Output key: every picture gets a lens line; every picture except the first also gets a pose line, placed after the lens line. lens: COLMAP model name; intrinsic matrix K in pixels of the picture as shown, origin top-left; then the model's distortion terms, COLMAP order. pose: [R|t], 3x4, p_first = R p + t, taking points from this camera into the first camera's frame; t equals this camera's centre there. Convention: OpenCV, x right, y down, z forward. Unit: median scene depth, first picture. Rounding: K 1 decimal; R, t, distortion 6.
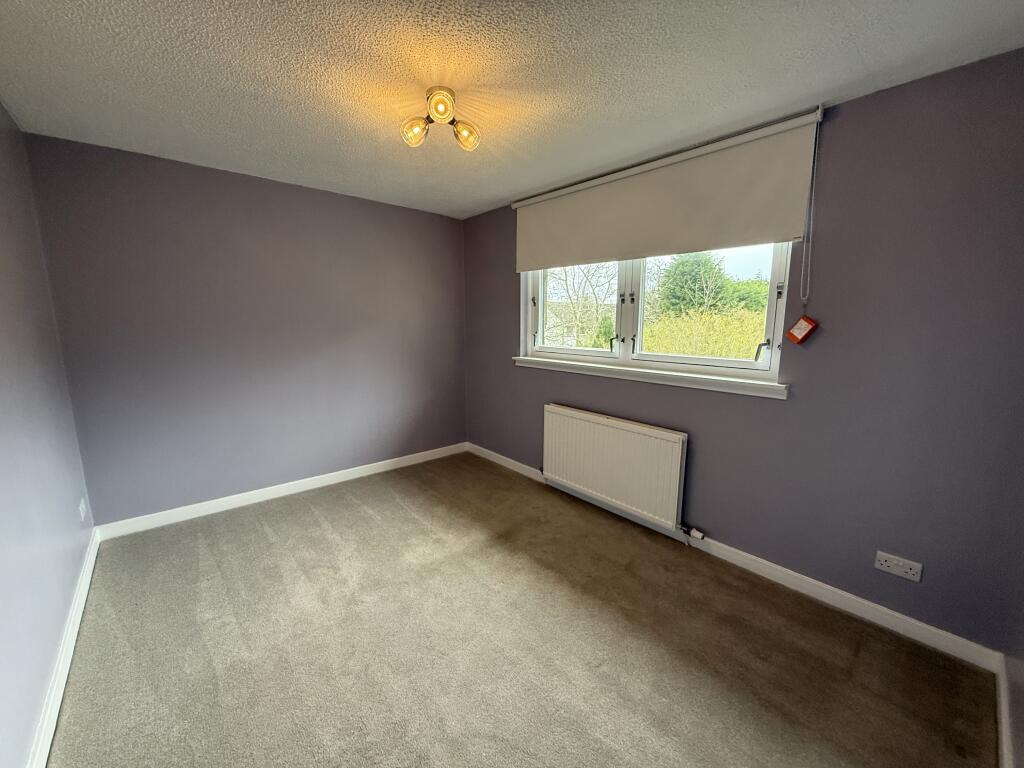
lens RADIAL K [[370.2, 0, 513.7], [0, 370.2, 387.8], [0, 0, 1]] dist [0.000826, 0.000109]
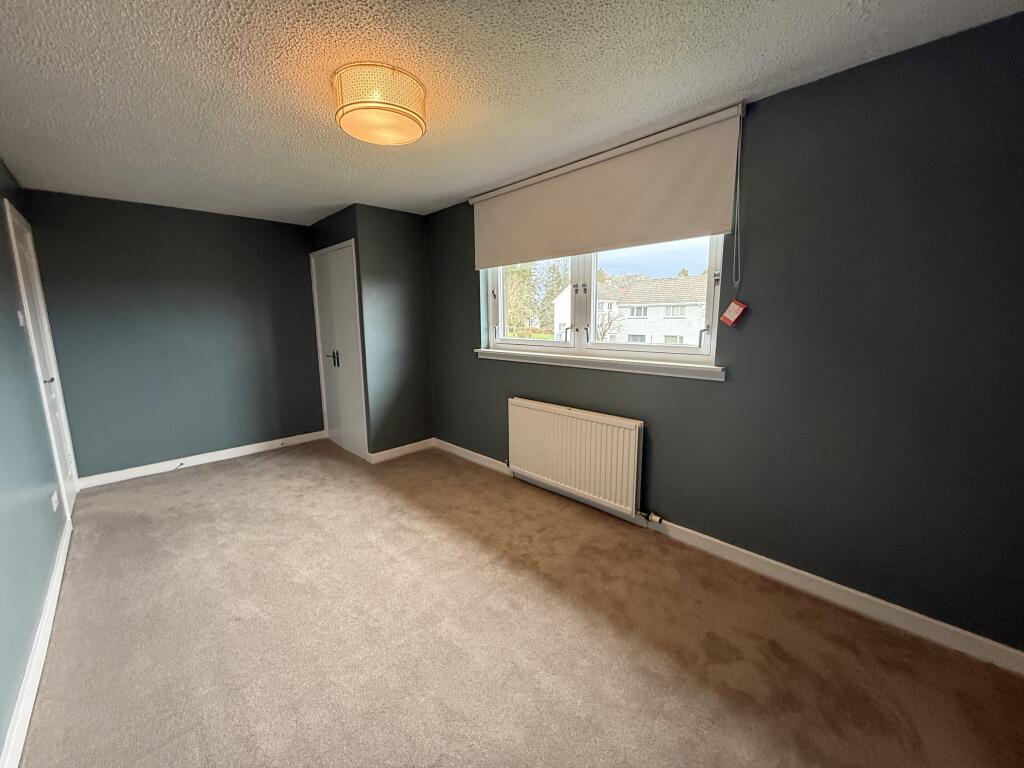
lens RADIAL K [[407.6, 0, 512.0], [0, 407.6, 384.0], [0, 0, 1]] dist [-0.001228, -0.000126]
pose [[0.999469, -0.032500, -0.002224, 0.114151], [0.032480, 0.999439, -0.008145, 0.022427], [0.002487, 0.008069, 0.999964, -0.116525]]
